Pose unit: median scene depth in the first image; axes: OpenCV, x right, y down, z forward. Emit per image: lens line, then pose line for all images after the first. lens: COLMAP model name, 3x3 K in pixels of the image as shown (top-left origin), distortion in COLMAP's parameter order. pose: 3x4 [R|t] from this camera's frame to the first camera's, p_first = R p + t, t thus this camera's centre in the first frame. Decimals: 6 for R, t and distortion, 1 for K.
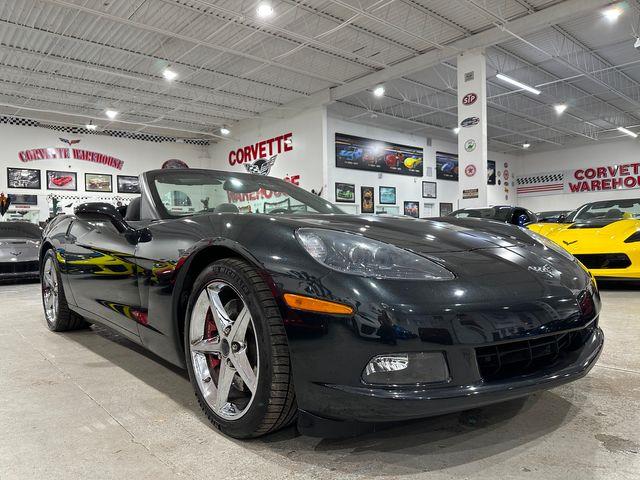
lens RADIAL K [[455.5, 0, 321.3], [0, 455.5, 241.0], [0, 0, 1]] dist [0.054822, -0.086834]
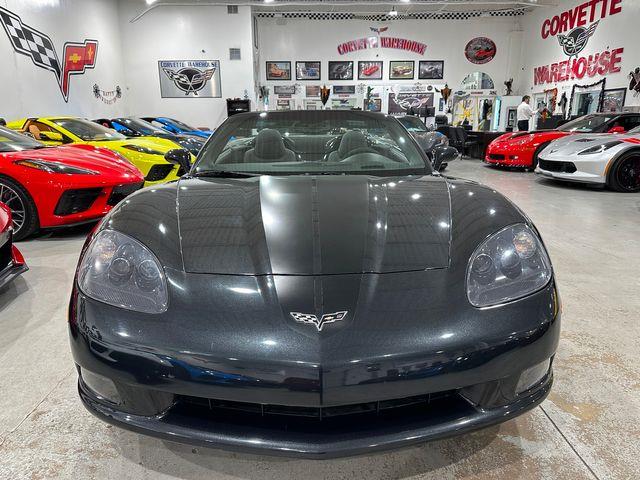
lens RADIAL K [[459.2, 0, 321.3], [0, 459.2, 243.6], [0, 0, 1]] dist [-0.003722, -0.001527]
pose [[0.766538, 0.180029, -0.616449, 0.087086], [-0.010921, 0.963419, 0.267778, -0.025281], [0.642106, -0.198530, 0.740463, 0.039964]]
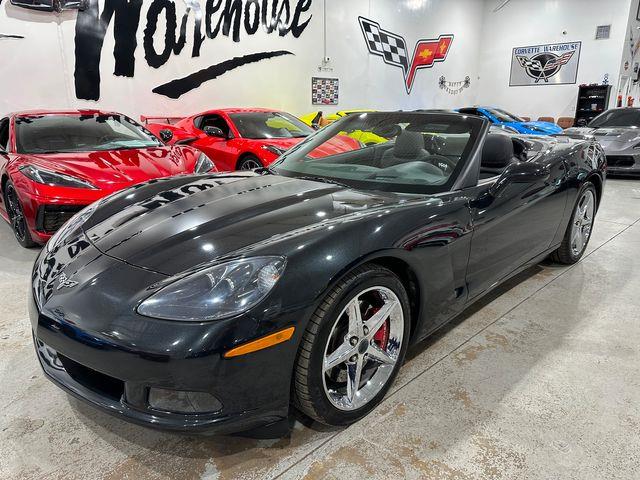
lens RADIAL K [[460.1, 0, 323.1], [0, 460.1, 241.8], [0, 0, 1]] dist [-0.000884, -0.009174]
pose [[0.076210, 0.293749, -0.952840, 0.138489], [0.002814, 0.955552, 0.294810, -0.032099], [0.997088, -0.025149, 0.071996, 0.134924]]
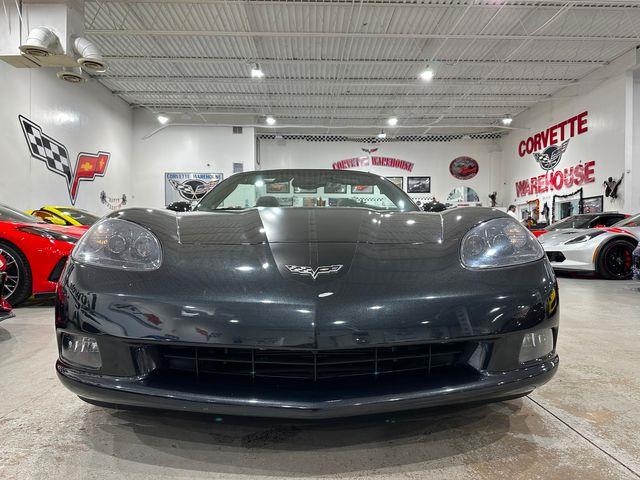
lens RADIAL K [[455.2, 0, 323.9], [0, 455.2, 241.9], [0, 0, 1]] dist [0.042841, -0.059692]
pose [[0.775695, 0.019999, -0.630791, 0.090701], [-0.014999, 0.999800, 0.013254, 0.000058], [0.630930, -0.000820, 0.775840, 0.036334]]
